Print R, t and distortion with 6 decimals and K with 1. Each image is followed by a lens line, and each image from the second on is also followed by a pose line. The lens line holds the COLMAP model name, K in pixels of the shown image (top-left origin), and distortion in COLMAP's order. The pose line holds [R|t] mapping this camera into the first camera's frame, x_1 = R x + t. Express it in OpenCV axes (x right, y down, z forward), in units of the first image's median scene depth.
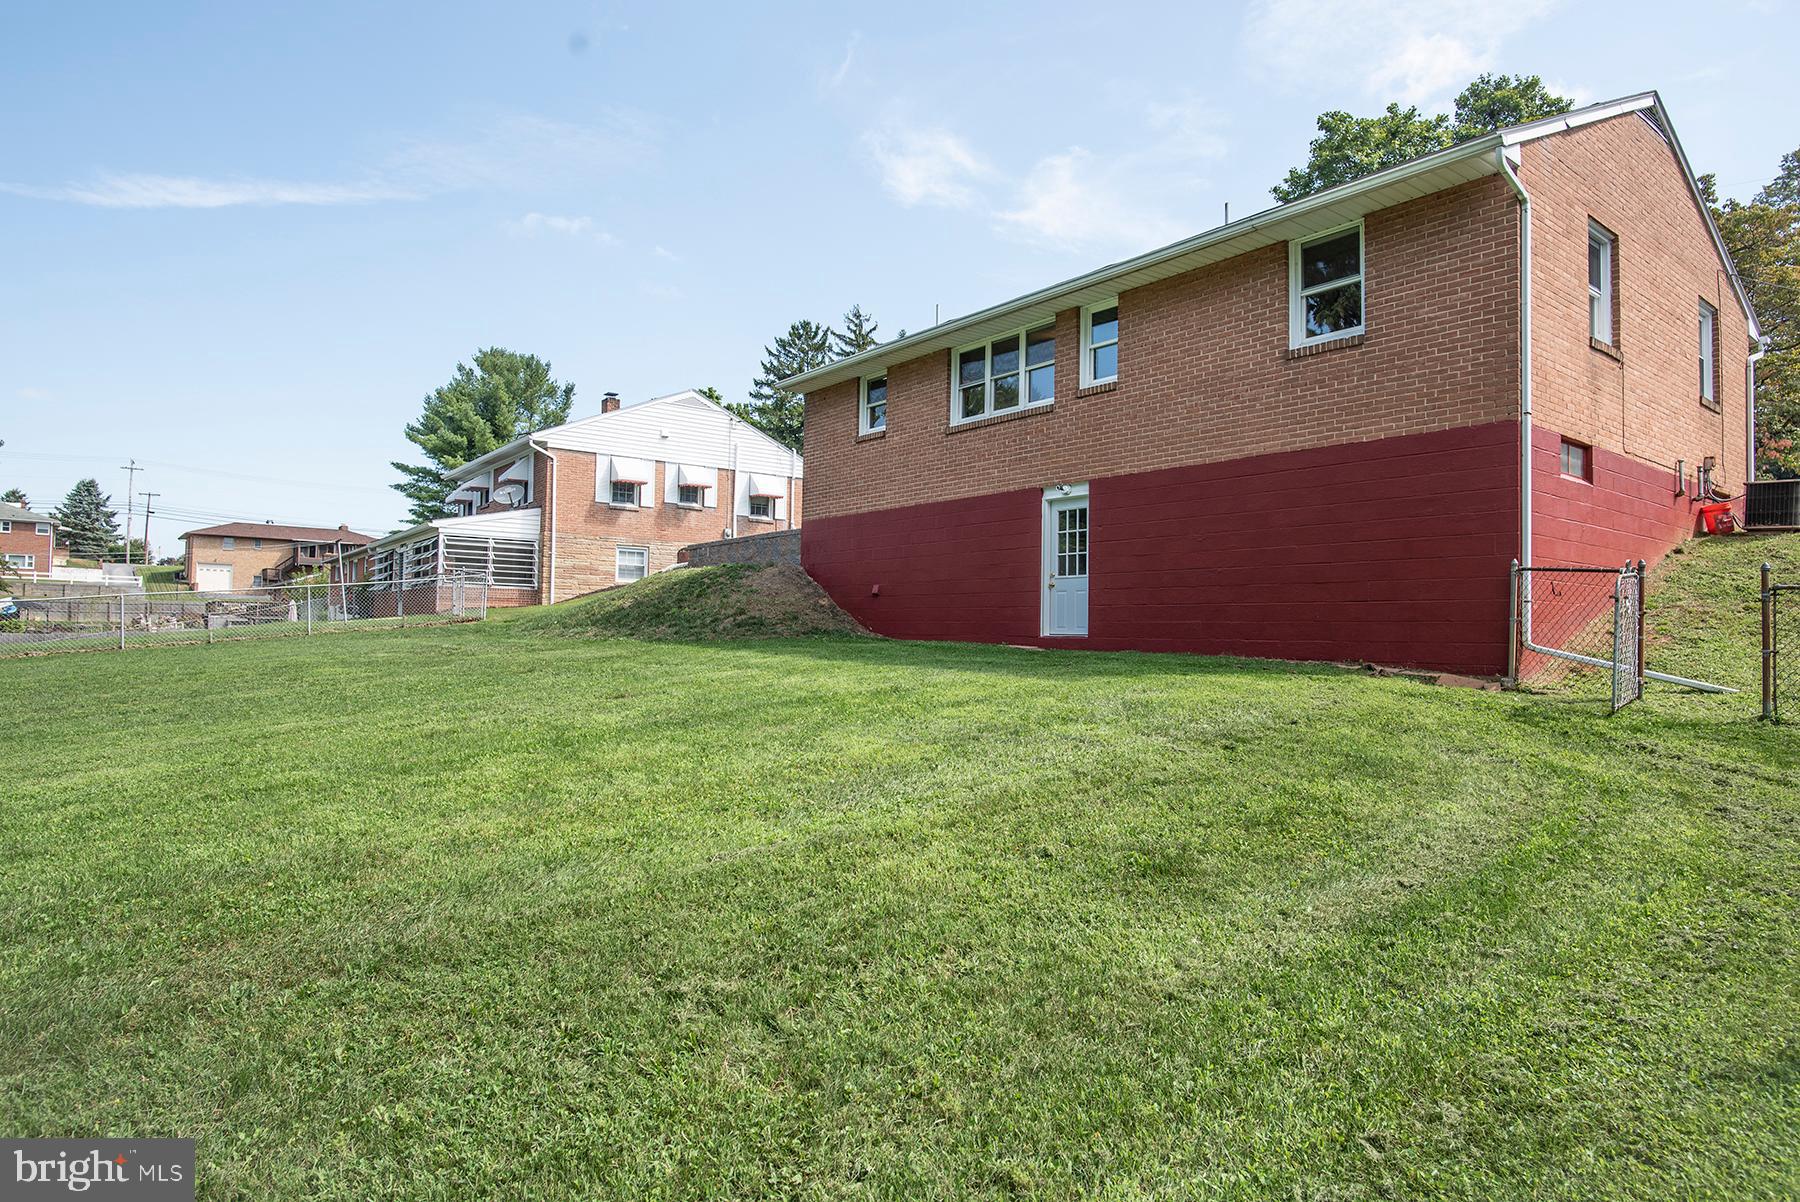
lens RADIAL K [[1046.9, 0, 907.5], [0, 1046.9, 571.3], [0, 0, 1]] dist [-0.014703, -0.000097]
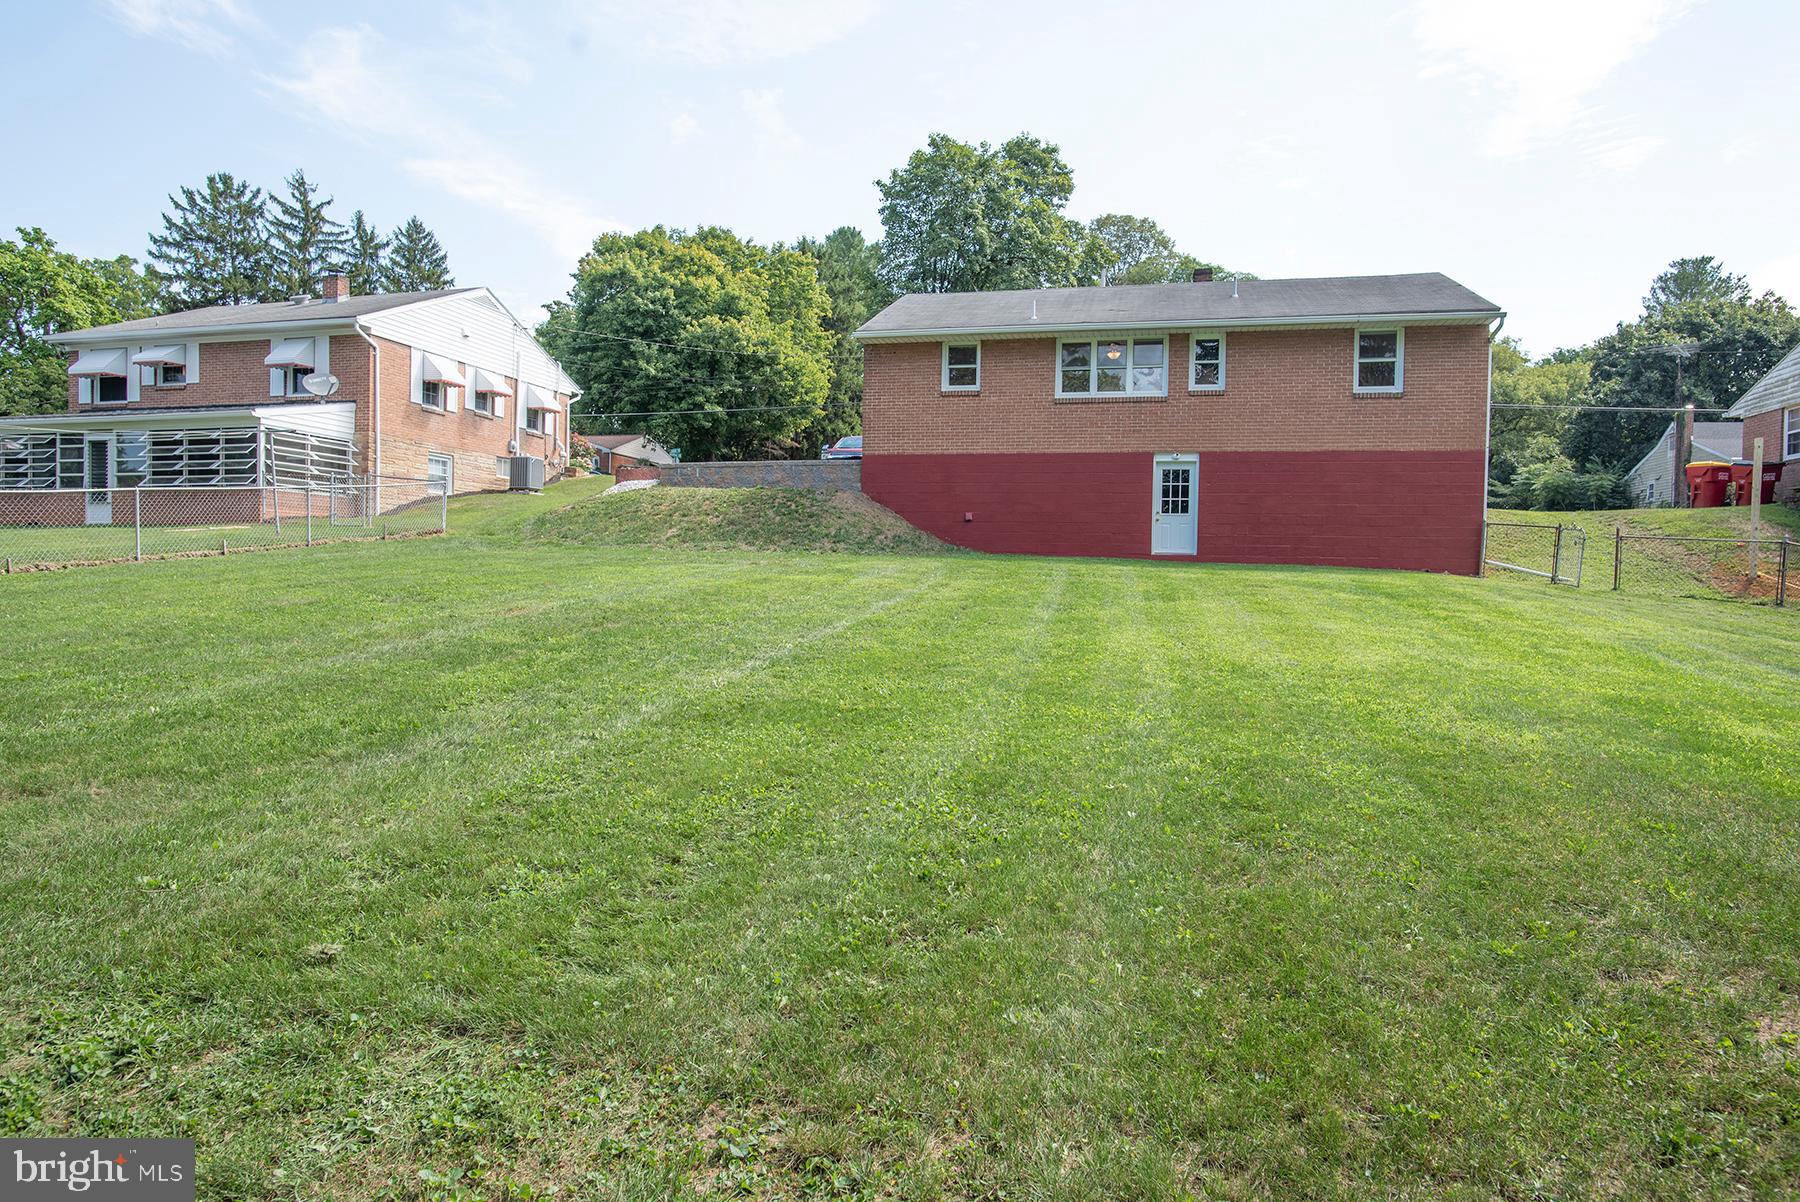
lens RADIAL K [[1040.9, 0, 900.0], [0, 1040.9, 601.0], [0, 0, 1]] dist [-0.023343, 0.000802]
pose [[0.778280, -0.016095, 0.627711, -0.555078], [-0.045195, 0.995643, 0.081564, 0.012764], [-0.626289, -0.091849, 0.774162, 0.040664]]
